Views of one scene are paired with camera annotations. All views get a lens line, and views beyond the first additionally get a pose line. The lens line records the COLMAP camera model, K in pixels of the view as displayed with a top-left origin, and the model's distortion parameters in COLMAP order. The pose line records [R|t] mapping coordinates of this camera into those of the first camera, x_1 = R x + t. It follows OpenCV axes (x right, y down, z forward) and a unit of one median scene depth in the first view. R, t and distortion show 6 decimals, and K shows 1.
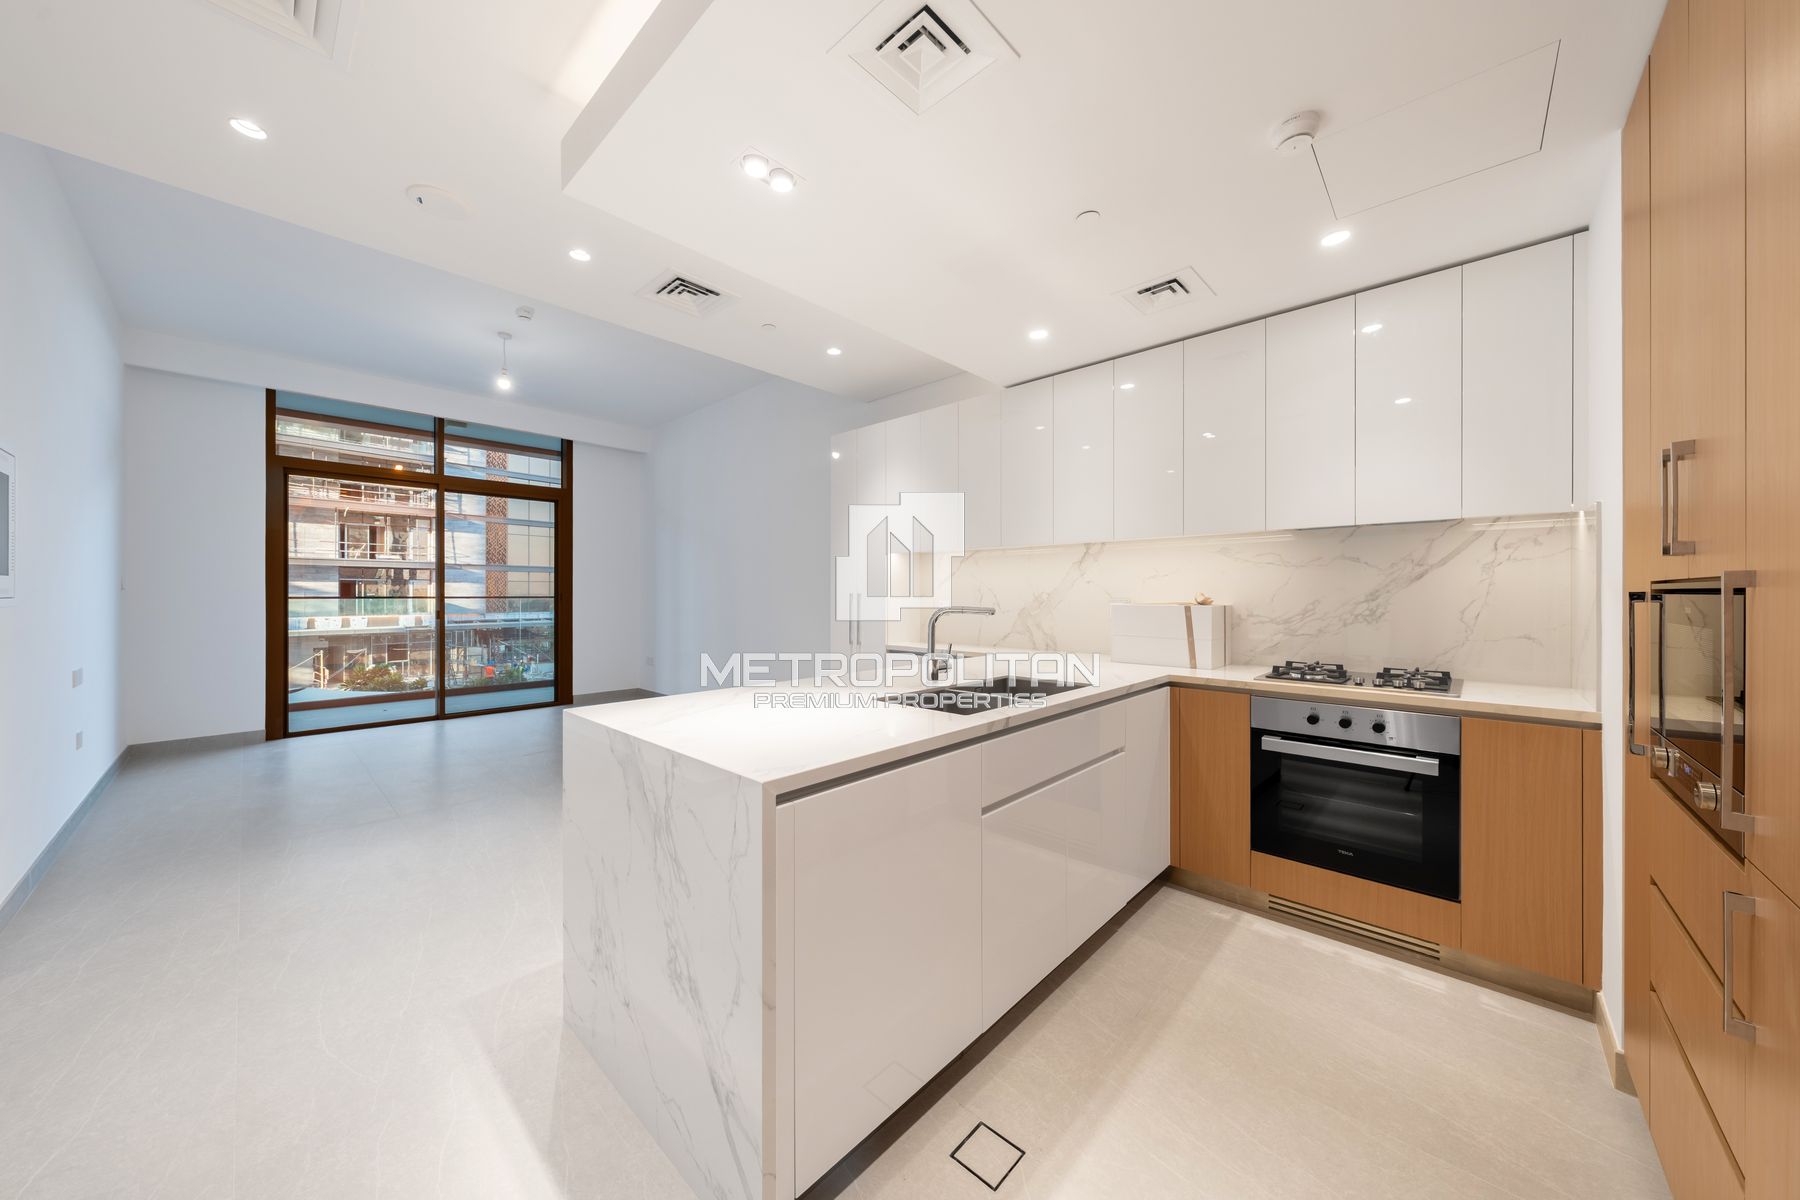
lens RADIAL K [[610.4, 0, 891.6], [0, 610.4, 596.0], [0, 0, 1]] dist [0.000513, 0.000190]
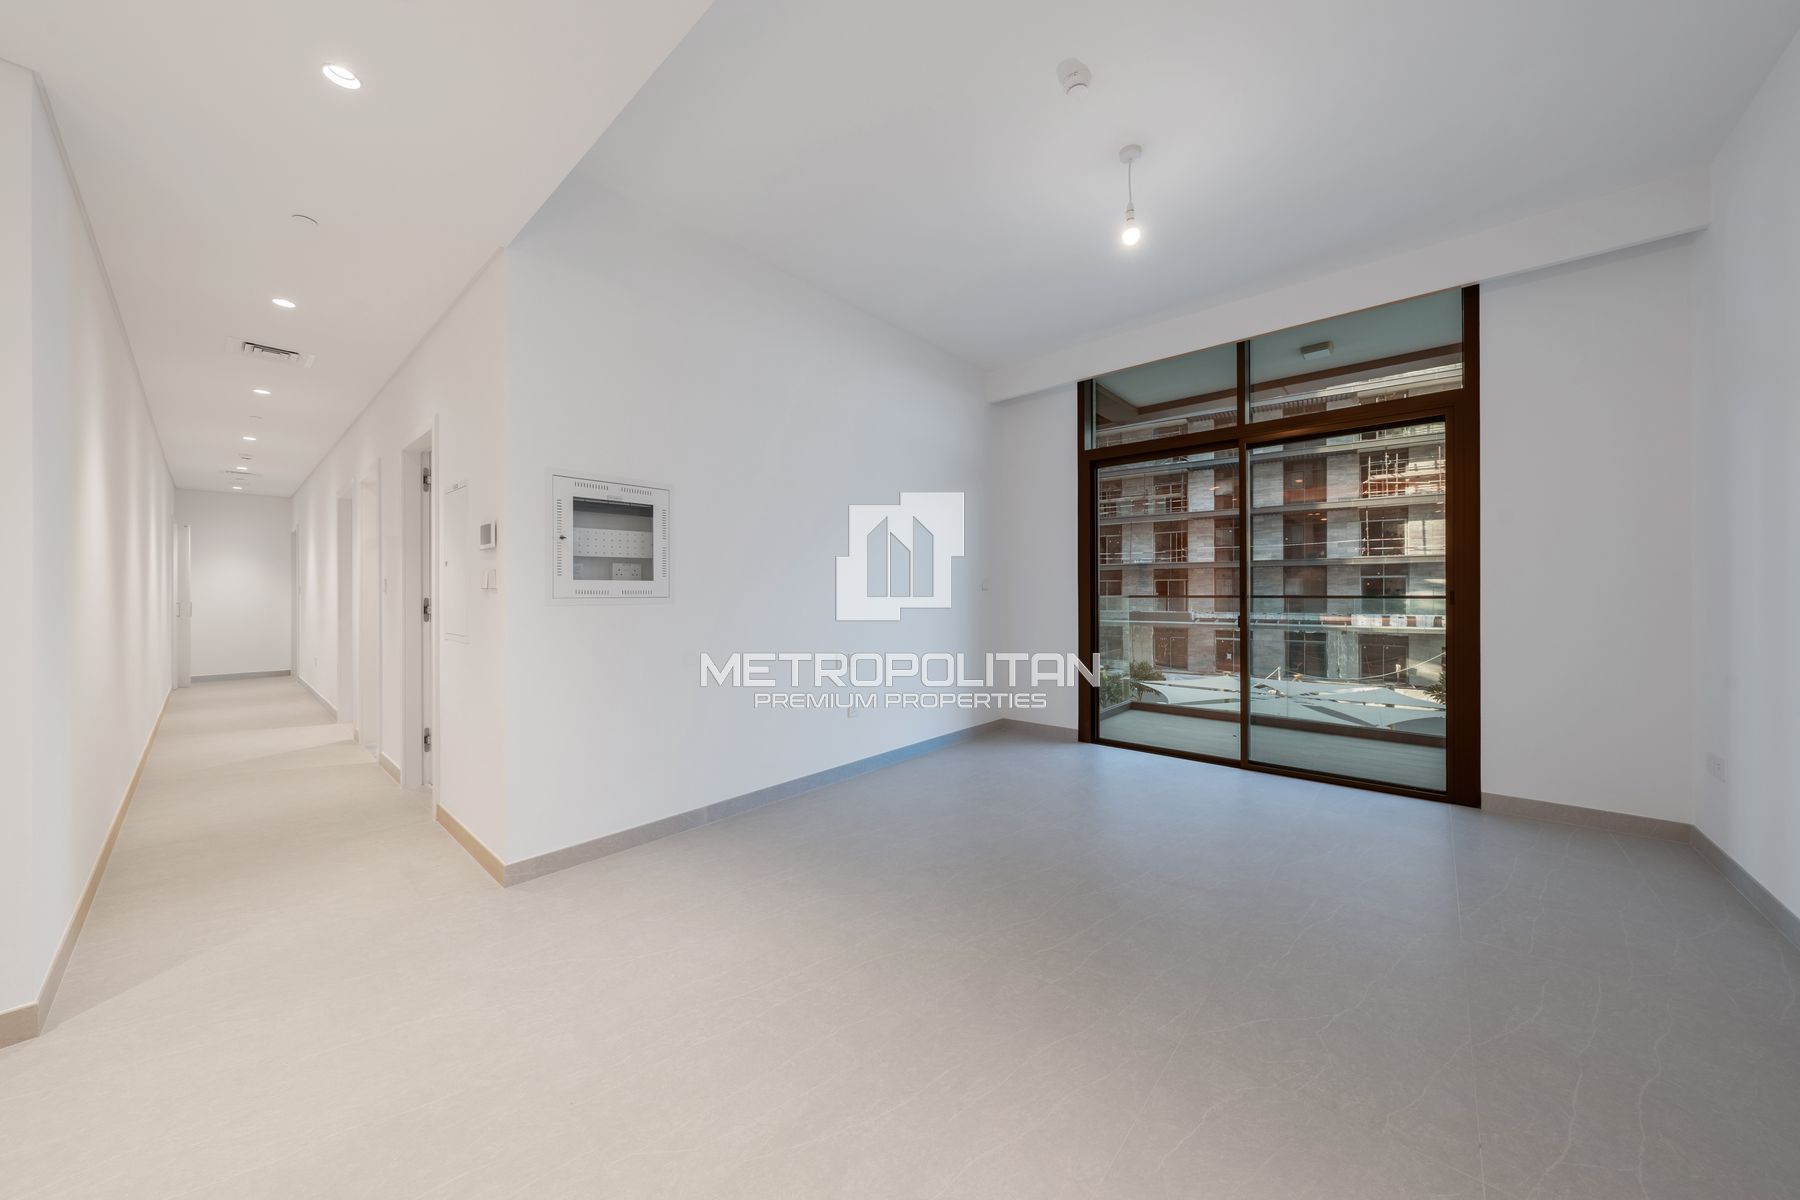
lens RADIAL K [[610.4, 0, 898.3], [0, 610.4, 594.1], [0, 0, 1]] dist [0.000513, 0.000190]
pose [[0.043575, -0.000950, -0.999050, -0.062860], [0.002003, 0.999998, -0.000863, -0.001657], [0.999048, -0.001964, 0.043577, 0.866324]]
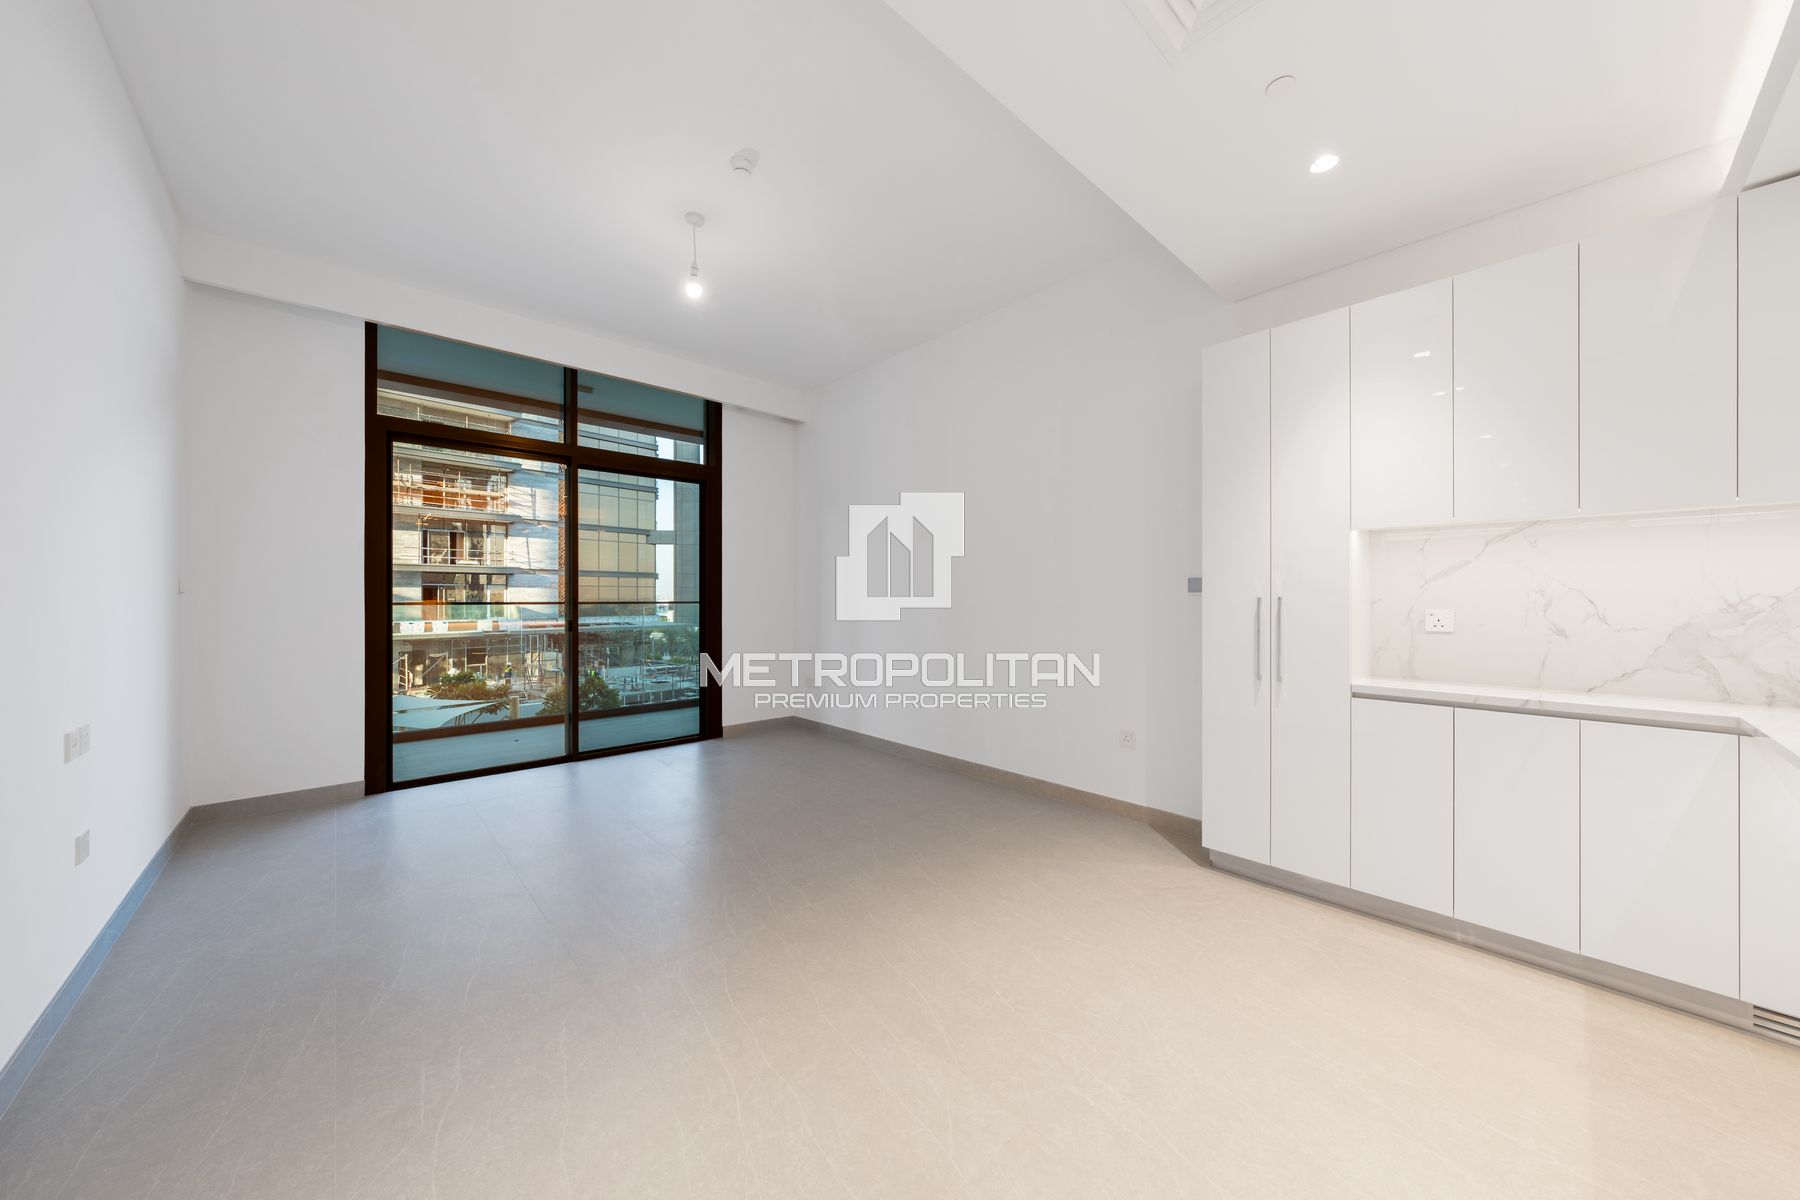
lens RADIAL K [[610.4, 0, 898.7], [0, 610.4, 600.3], [0, 0, 1]] dist [0.000513, 0.000190]
pose [[0.997625, -0.001905, -0.068857, -0.416644], [0.001955, 0.999998, 0.000647, -0.002378], [0.068856, -0.000780, 0.997626, 0.388133]]
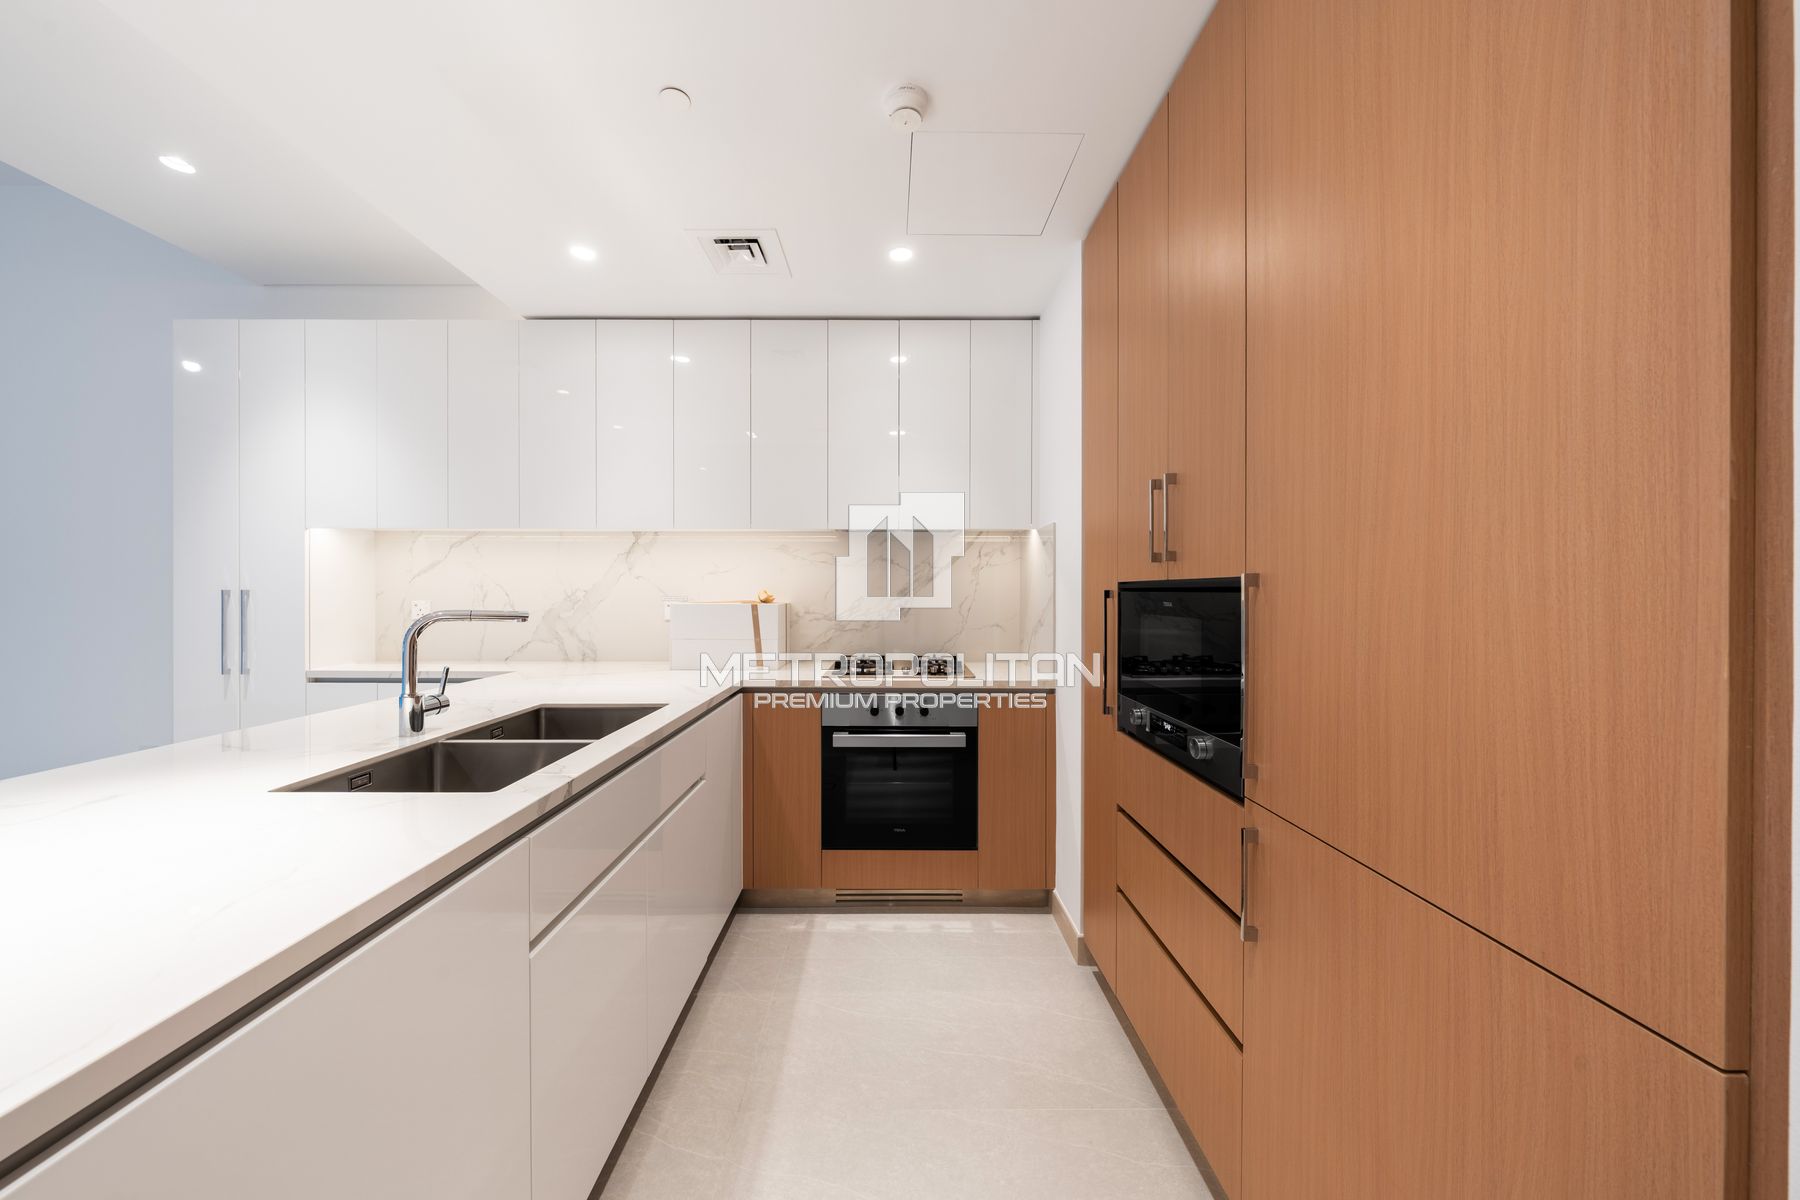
lens RADIAL K [[610.4, 0, 900.6], [0, 610.4, 596.2], [0, 0, 1]] dist [0.000513, 0.000190]
pose [[0.722135, -0.003771, 0.691742, -0.002142], [0.000606, 0.999988, 0.004819, -0.000384], [-0.691752, -0.003061, 0.722128, 0.111021]]
